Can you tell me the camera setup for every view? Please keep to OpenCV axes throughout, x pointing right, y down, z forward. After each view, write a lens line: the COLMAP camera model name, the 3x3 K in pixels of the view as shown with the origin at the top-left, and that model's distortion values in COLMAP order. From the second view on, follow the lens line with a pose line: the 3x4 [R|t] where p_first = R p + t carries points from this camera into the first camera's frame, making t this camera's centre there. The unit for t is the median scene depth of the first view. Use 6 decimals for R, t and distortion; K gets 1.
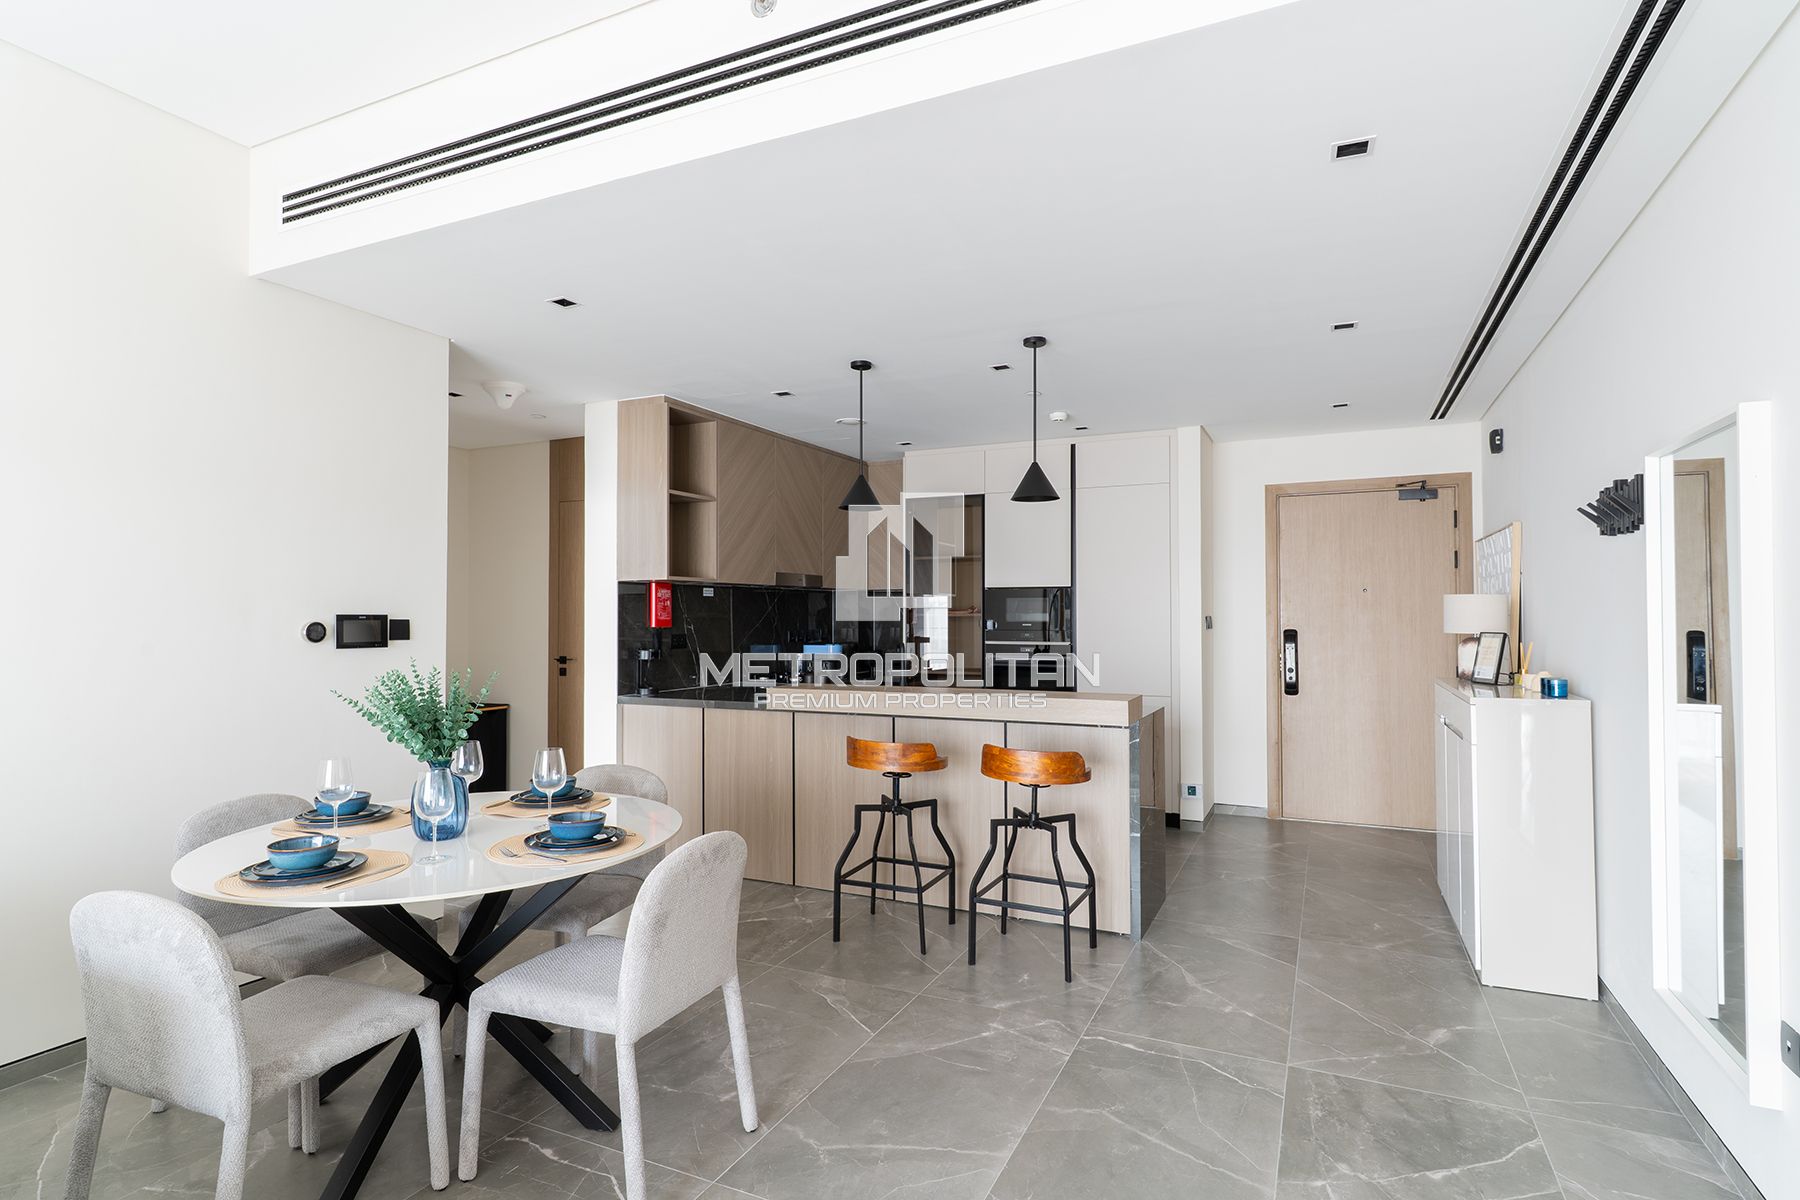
lens RADIAL K [[917.2, 0, 900.0], [0, 917.2, 600.0], [0, 0, 1]] dist [0.008269, 0.000123]
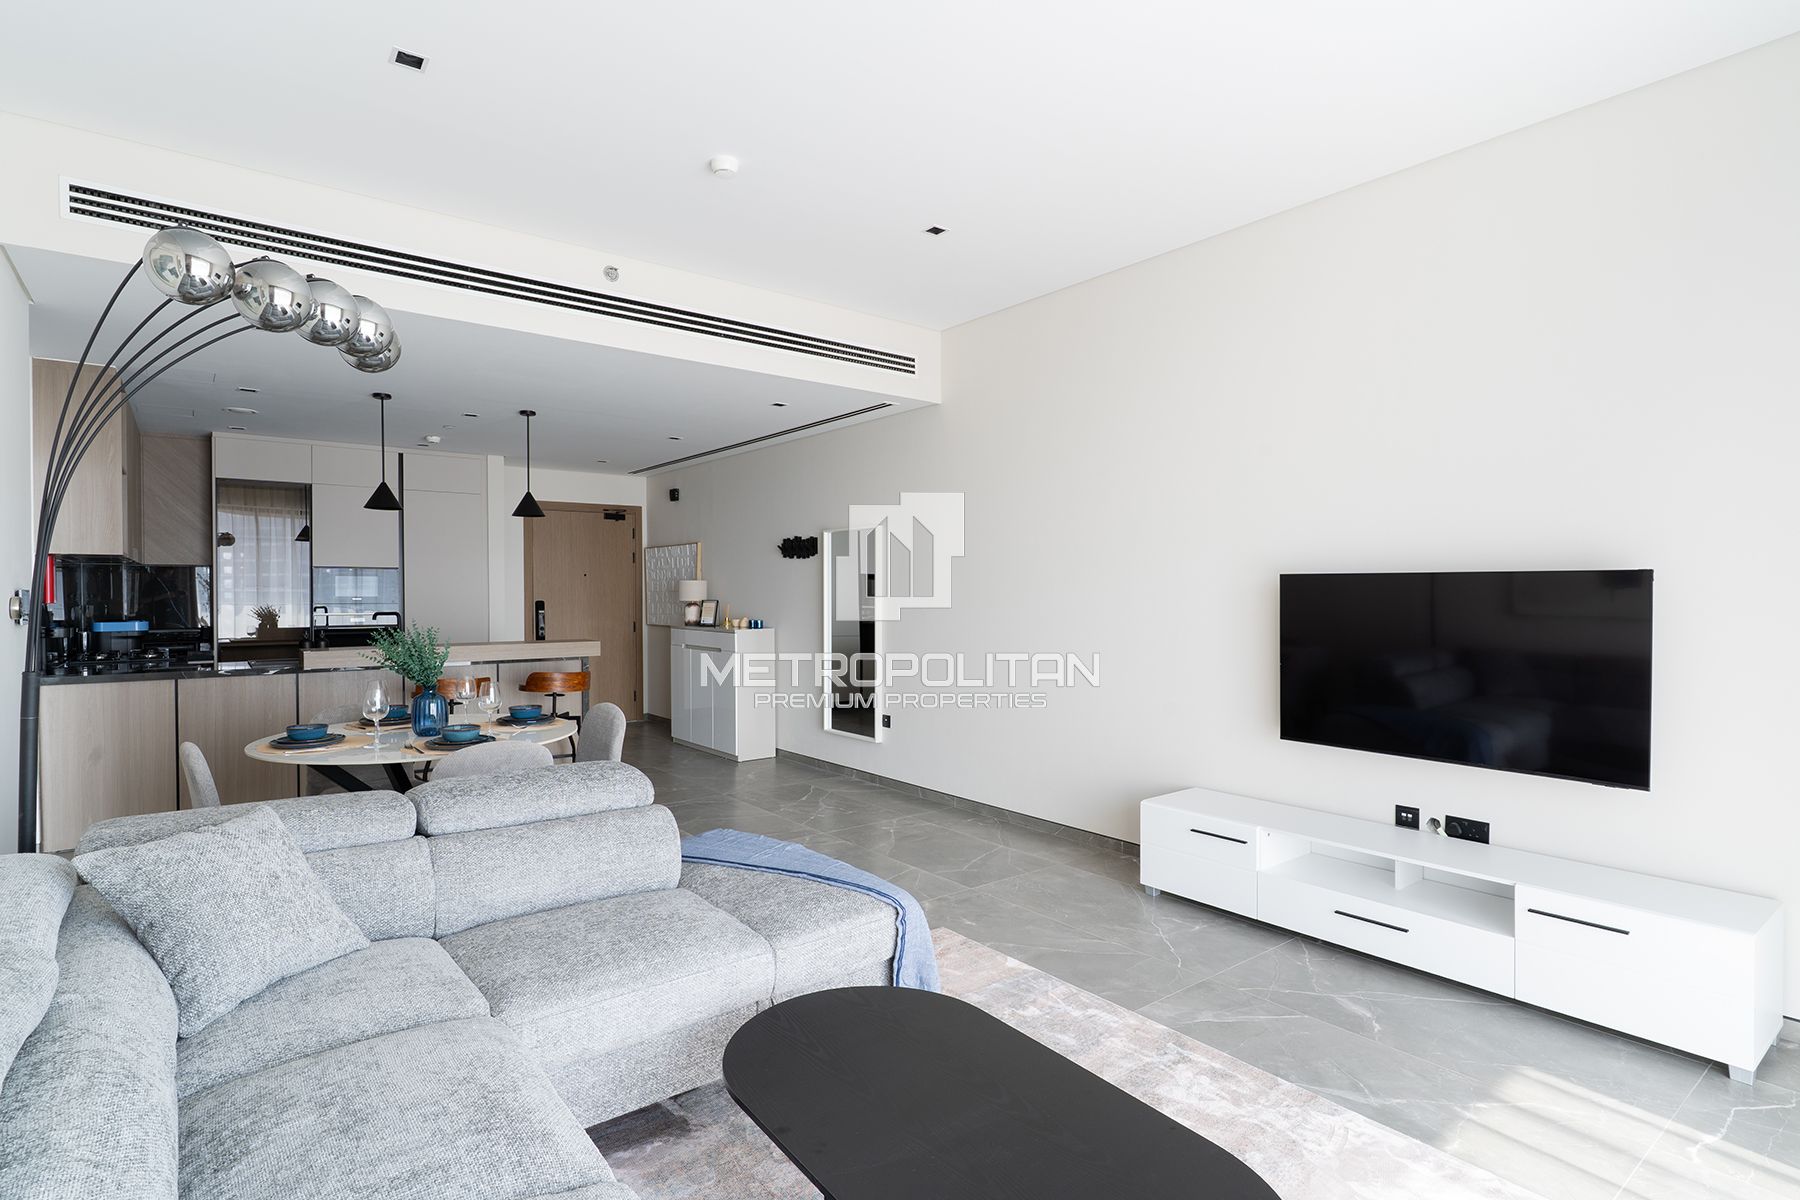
lens RADIAL K [[907.2, 0, 890.6], [0, 907.2, 595.2], [0, 0, 1]] dist [0.000130, -0.000389]
pose [[0.455624, -0.002539, 0.890169, -0.732029], [-0.015758, 0.999816, 0.010917, -0.002008], [-0.890033, -0.019001, 0.455500, -0.185703]]
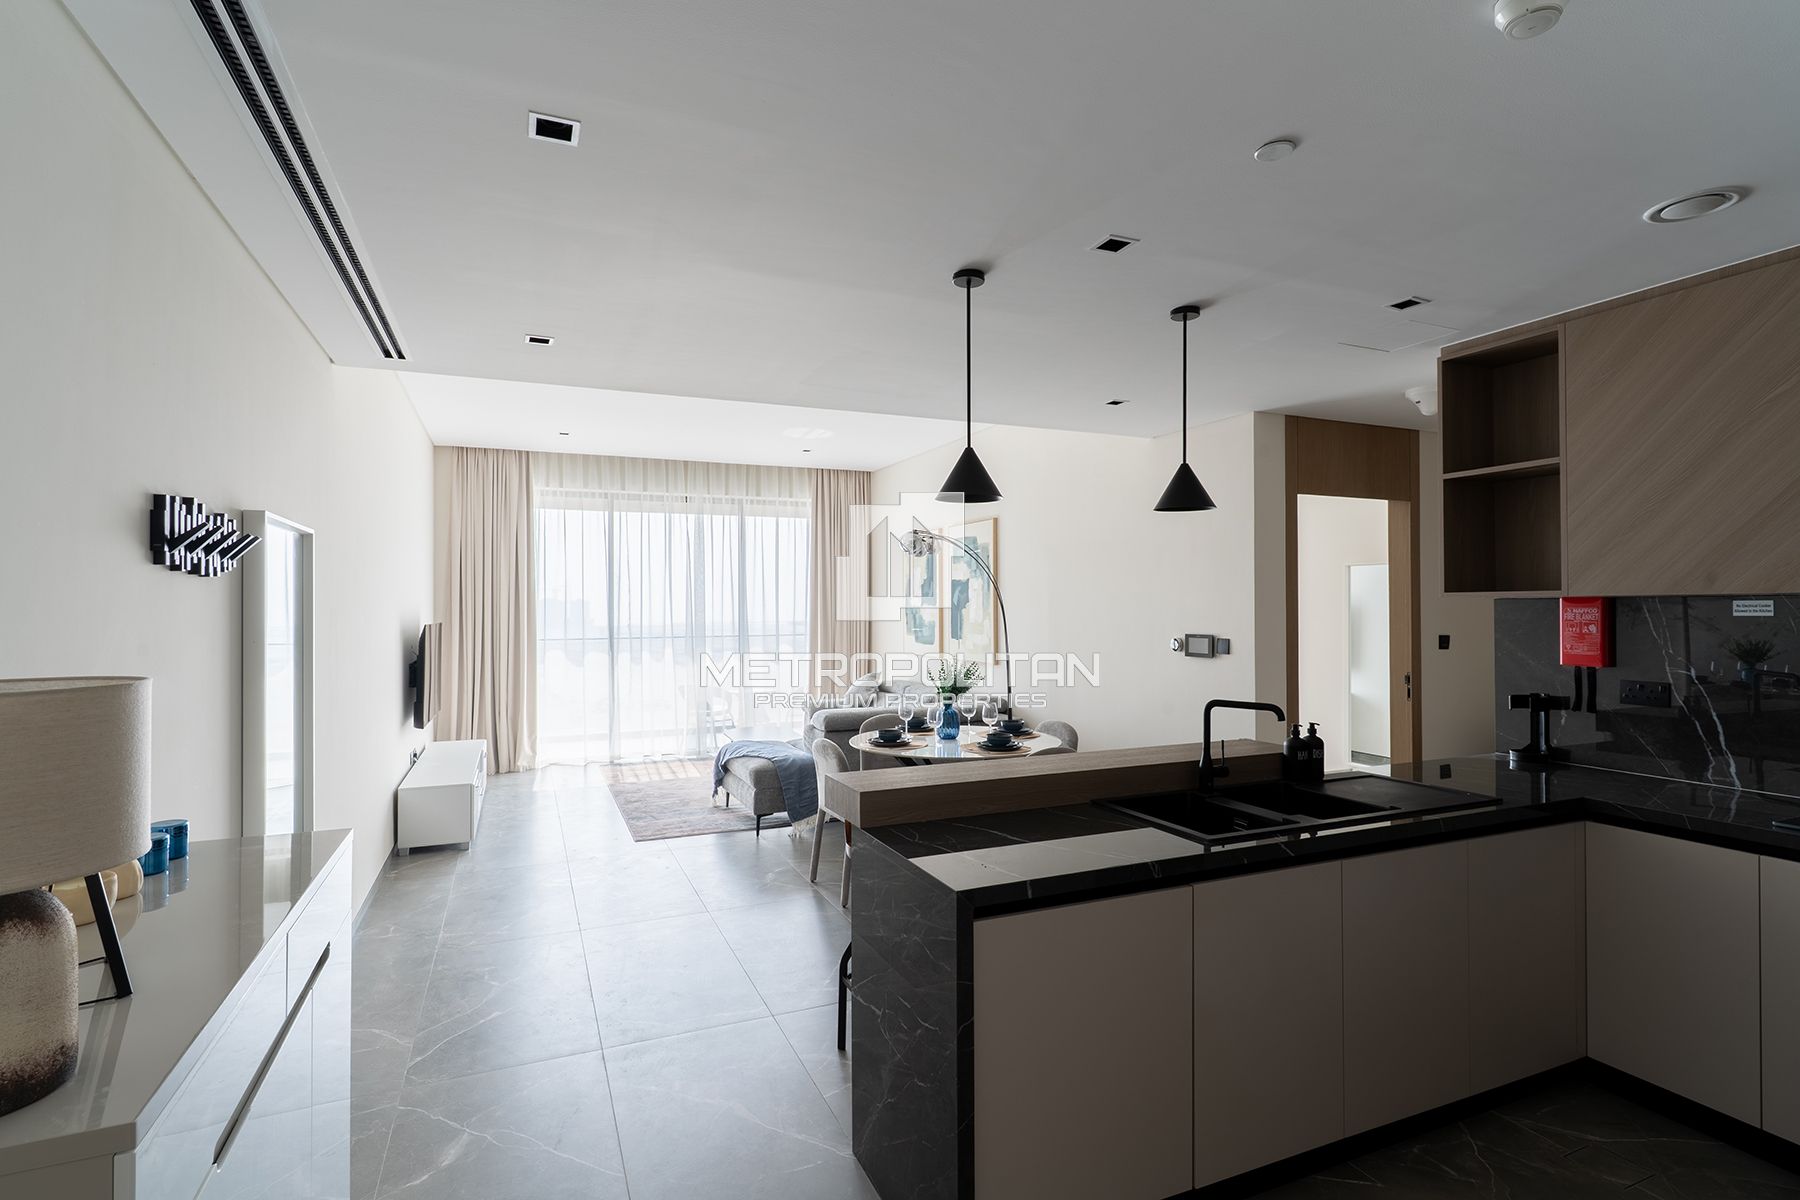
lens RADIAL K [[866.3, 0, 892.8], [0, 866.3, 600.5], [0, 0, 1]] dist [-0.001230, 0.000055]
pose [[-0.664108, -0.001494, -0.747636, 0.543917], [0.019500, 0.999623, -0.019319, -0.015045], [0.747383, -0.027409, -0.663828, 1.098993]]
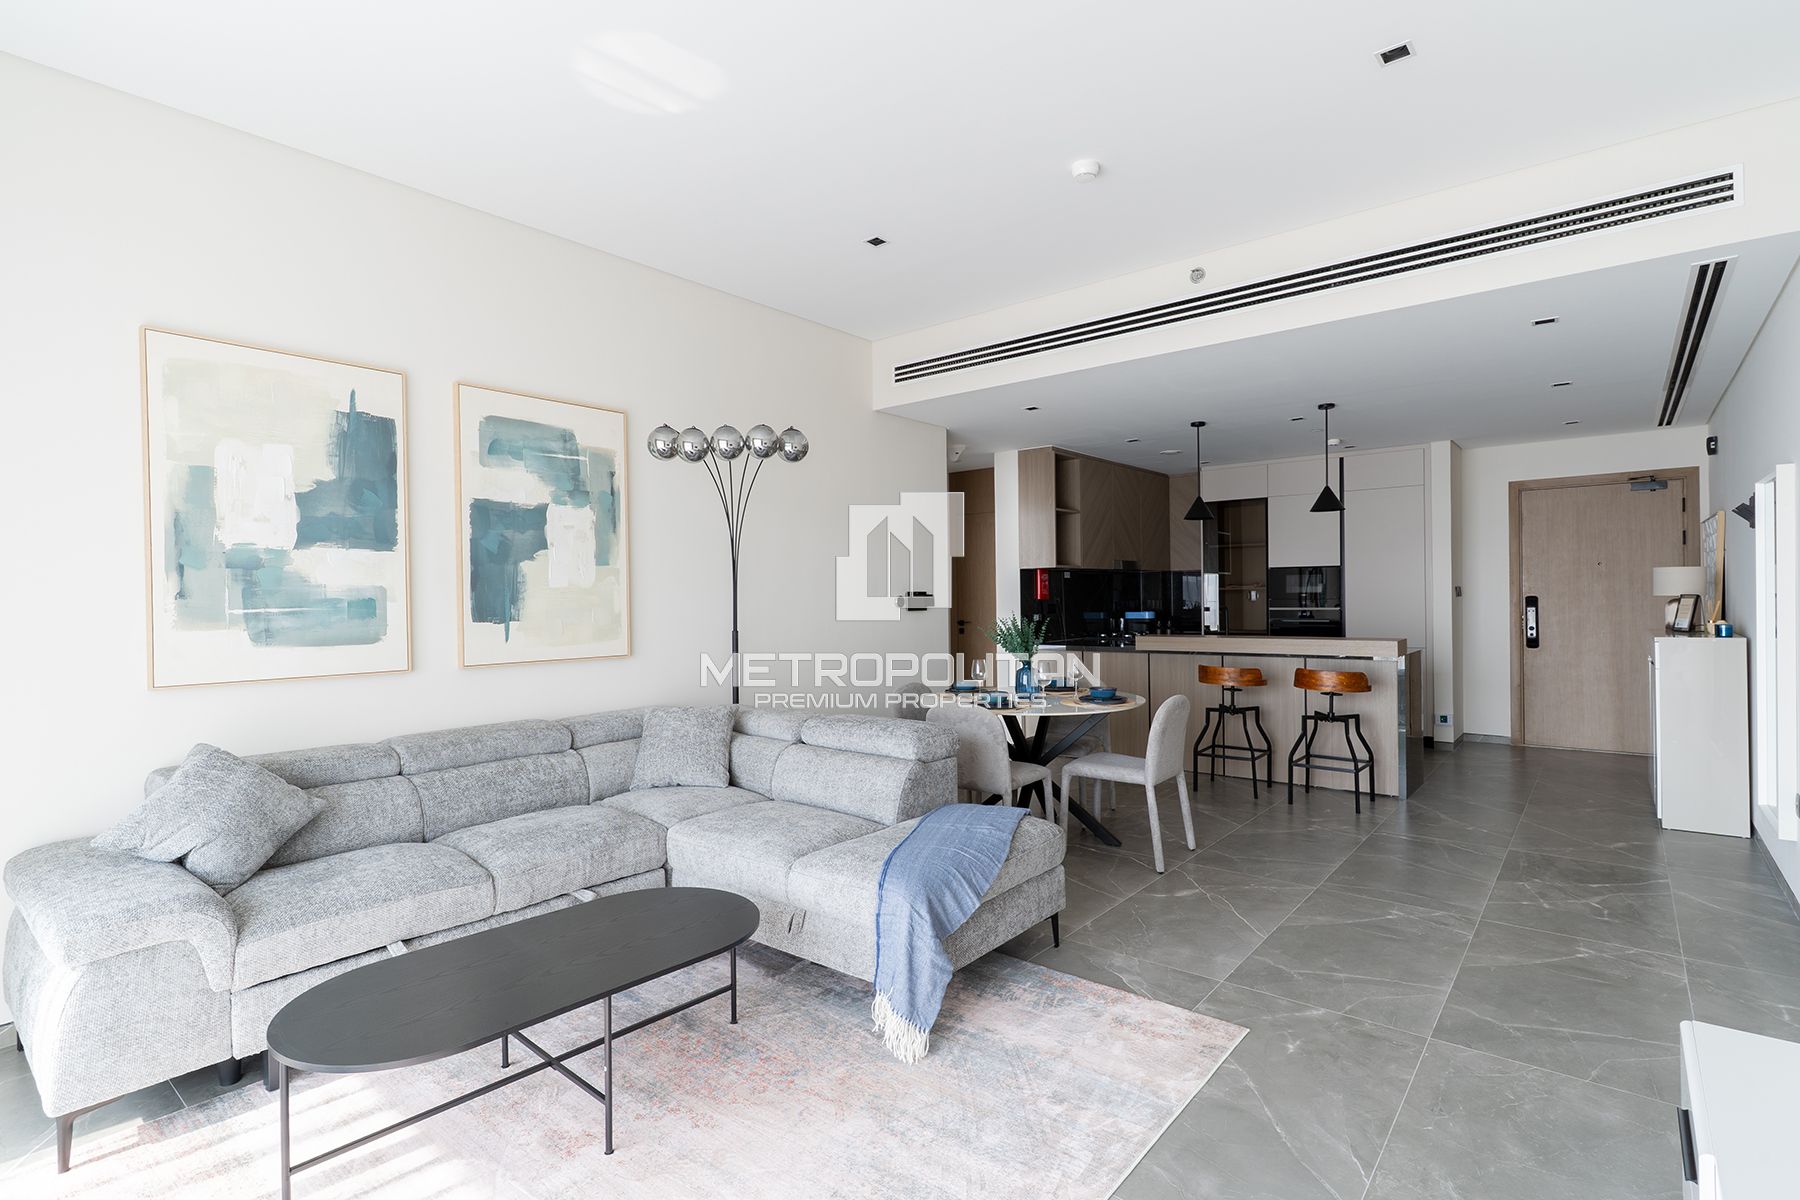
lens RADIAL K [[866.3, 0, 892.8], [0, 866.3, 600.5], [0, 0, 1]] dist [-0.001230, 0.000055]
pose [[0.966988, -0.010749, -0.254593, -0.145304], [0.016968, 0.999609, 0.022241, -0.003950], [0.254255, -0.025827, 0.966792, -0.448959]]
